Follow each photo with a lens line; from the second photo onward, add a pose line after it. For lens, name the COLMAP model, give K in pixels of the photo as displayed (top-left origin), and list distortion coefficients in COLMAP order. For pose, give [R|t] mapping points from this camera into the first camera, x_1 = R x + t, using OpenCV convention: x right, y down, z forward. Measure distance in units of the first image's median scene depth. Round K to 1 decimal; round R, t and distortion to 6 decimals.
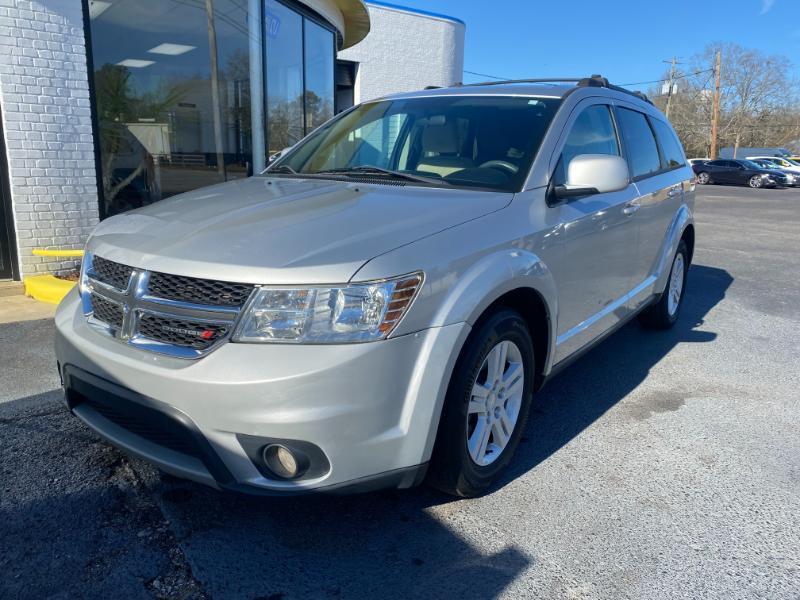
lens RADIAL K [[618.8, 0, 407.7], [0, 618.8, 292.7], [0, 0, 1]] dist [0.006781, -0.004918]
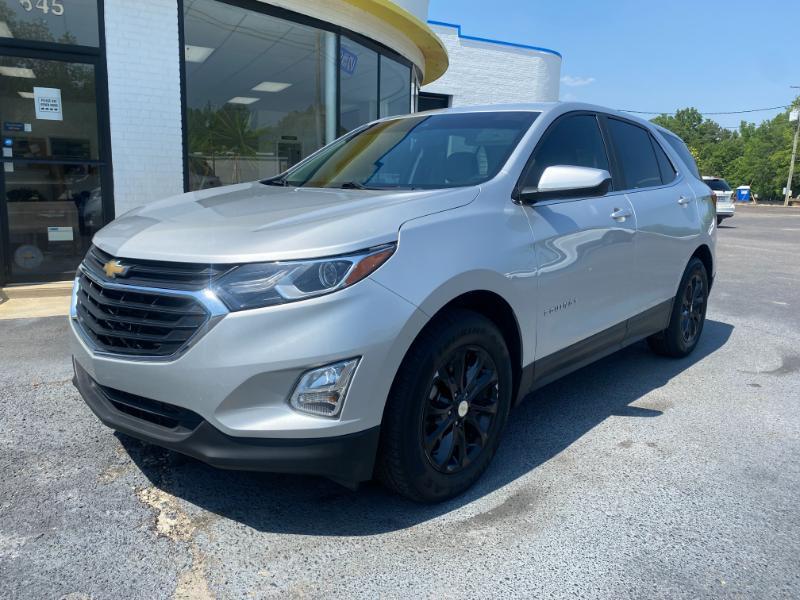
lens RADIAL K [[618.8, 0, 401.1], [0, 618.8, 290.1], [0, 0, 1]] dist [0.006781, -0.004918]
pose [[0.983890, 0.030922, -0.176079, 0.114113], [-0.040300, 0.997939, -0.049934, 0.034788], [0.174172, 0.056226, 0.983109, -0.063661]]
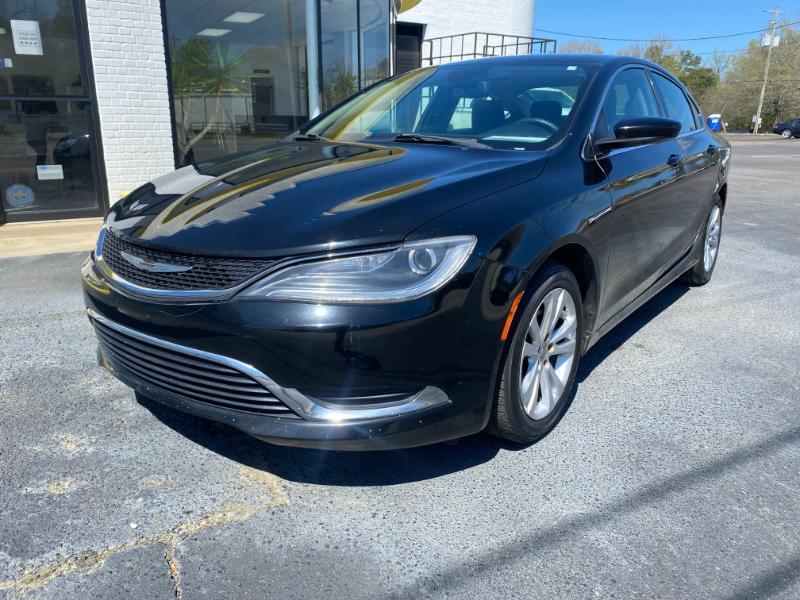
lens RADIAL K [[618.8, 0, 402.2], [0, 618.8, 291.1], [0, 0, 1]] dist [0.006781, -0.004918]
pose [[0.991167, 0.017803, -0.131423, 0.087398], [-0.011350, 0.998700, 0.049688, 0.053875], [0.132137, -0.047757, 0.990080, -0.109848]]
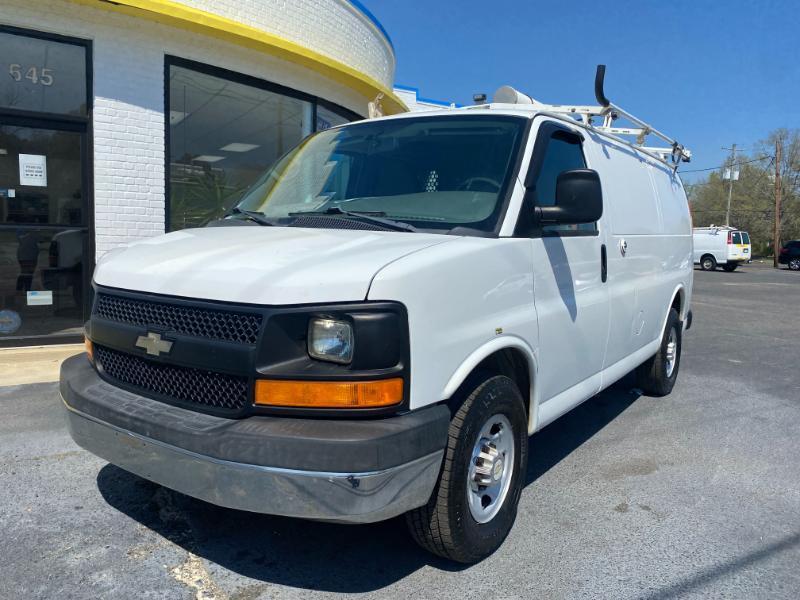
lens RADIAL K [[618.8, 0, 394.7], [0, 618.8, 298.0], [0, 0, 1]] dist [0.006781, -0.004918]
pose [[0.993644, 0.018100, -0.111104, 0.064949], [-0.031566, 0.992191, -0.120669, 0.015927], [0.108053, 0.123409, 0.986456, -0.107198]]
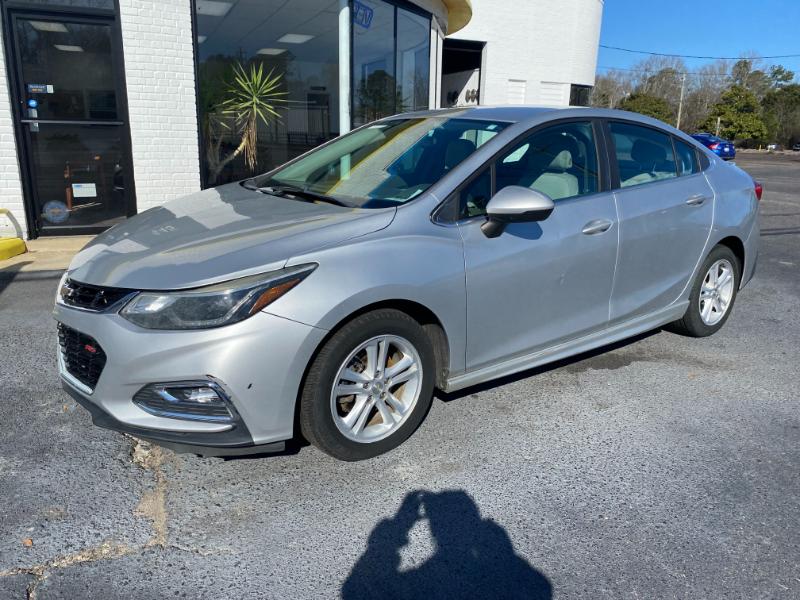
lens RADIAL K [[618.8, 0, 403.1], [0, 618.8, 292.5], [0, 0, 1]] dist [0.006781, -0.004918]
pose [[0.970279, 0.061040, -0.234166, 0.197966], [-0.053593, 0.997838, 0.038040, 0.020136], [0.235981, -0.024359, 0.971452, -0.096860]]
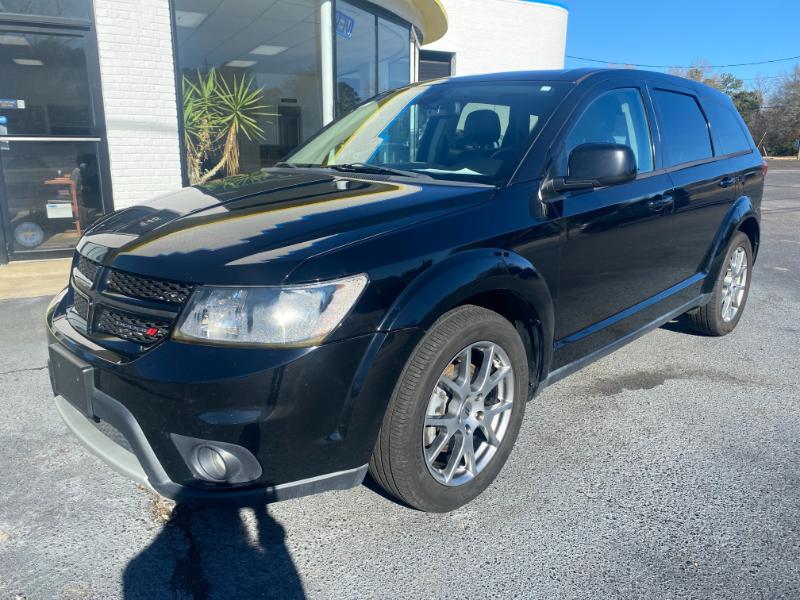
lens RADIAL K [[618.8, 0, 400.6], [0, 618.8, 294.1], [0, 0, 1]] dist [0.006781, -0.004918]
pose [[0.982090, 0.030806, -0.185878, 0.129900], [-0.027253, 0.999394, 0.021639, 0.011206], [0.186432, -0.016186, 0.982335, -0.067604]]
